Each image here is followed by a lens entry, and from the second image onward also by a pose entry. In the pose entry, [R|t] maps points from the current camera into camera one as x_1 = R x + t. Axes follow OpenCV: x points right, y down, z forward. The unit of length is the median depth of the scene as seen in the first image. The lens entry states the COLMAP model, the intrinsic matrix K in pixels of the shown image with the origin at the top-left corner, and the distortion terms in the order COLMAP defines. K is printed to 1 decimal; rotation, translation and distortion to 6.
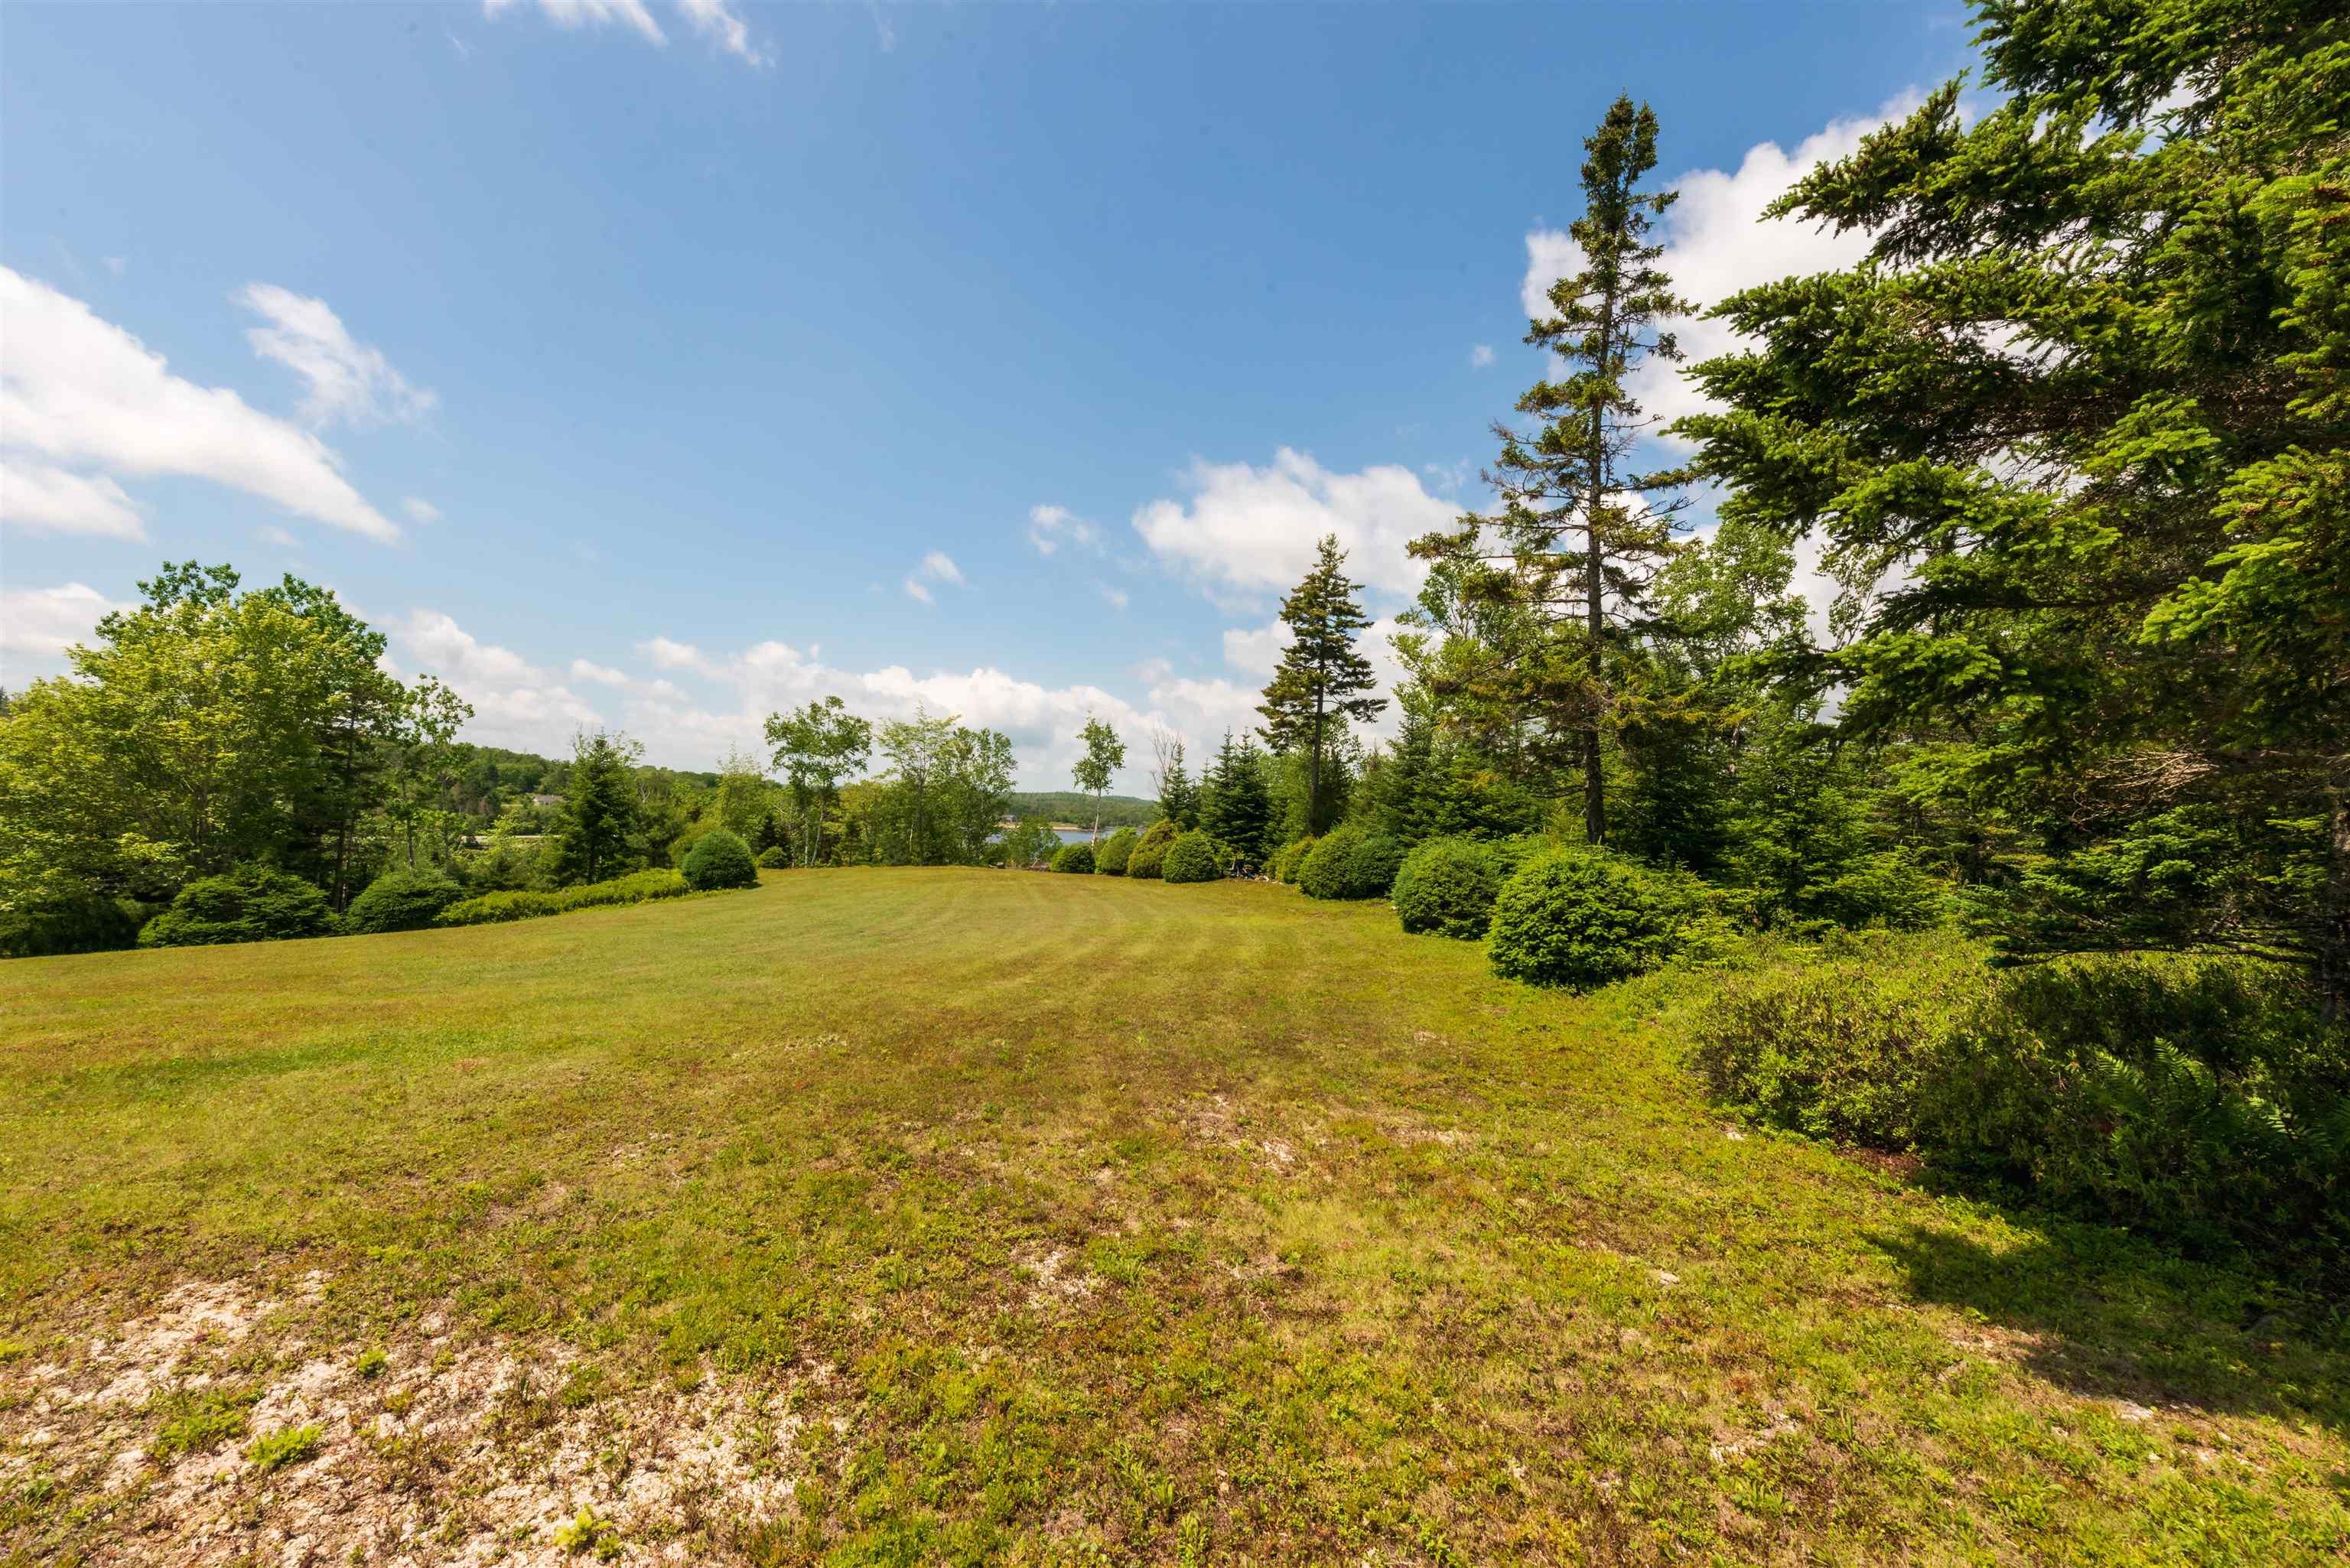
lens RADIAL K [[903.0, 0, 1175.0], [0, 903.0, 784.0], [0, 0, 1]] dist [0.009963, -0.005281]
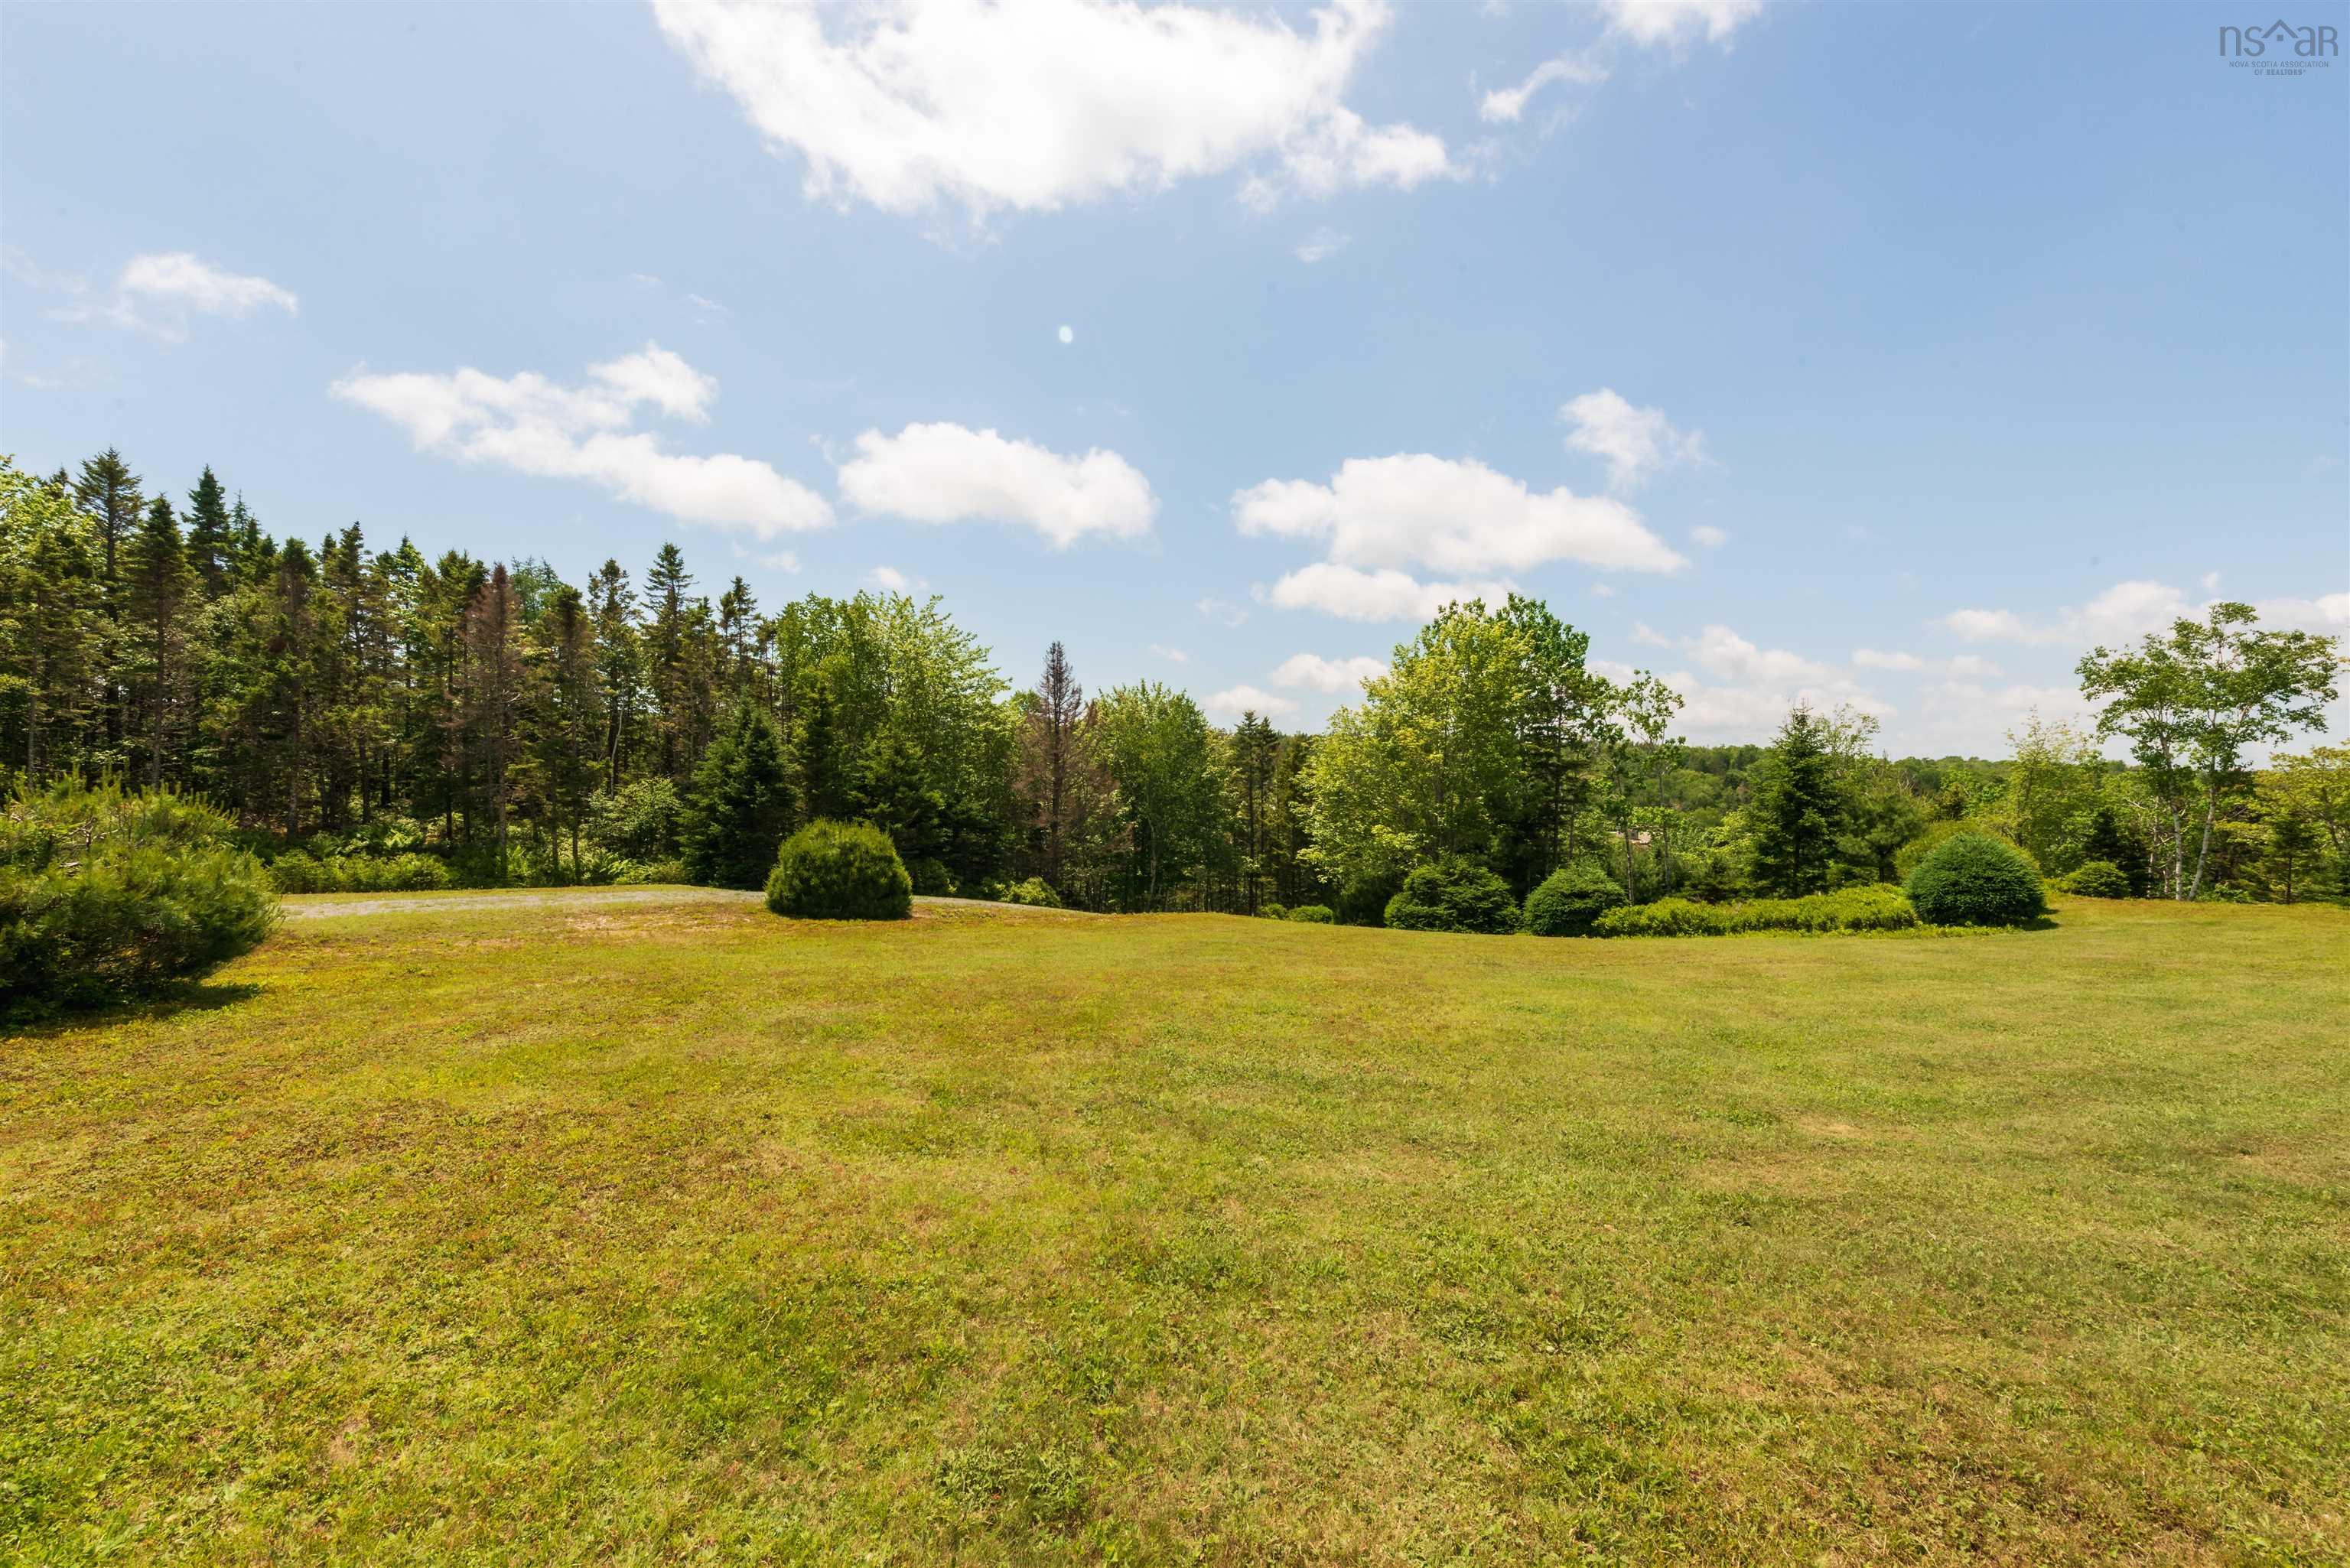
lens RADIAL K [[903.0, 0, 1175.0], [0, 903.0, 784.0], [0, 0, 1]] dist [0.009963, -0.005281]
pose [[0.322688, -0.032601, -0.945944, -0.067615], [0.031977, 0.999212, -0.023529, 0.012396], [0.945965, -0.022656, 0.323476, 0.226969]]
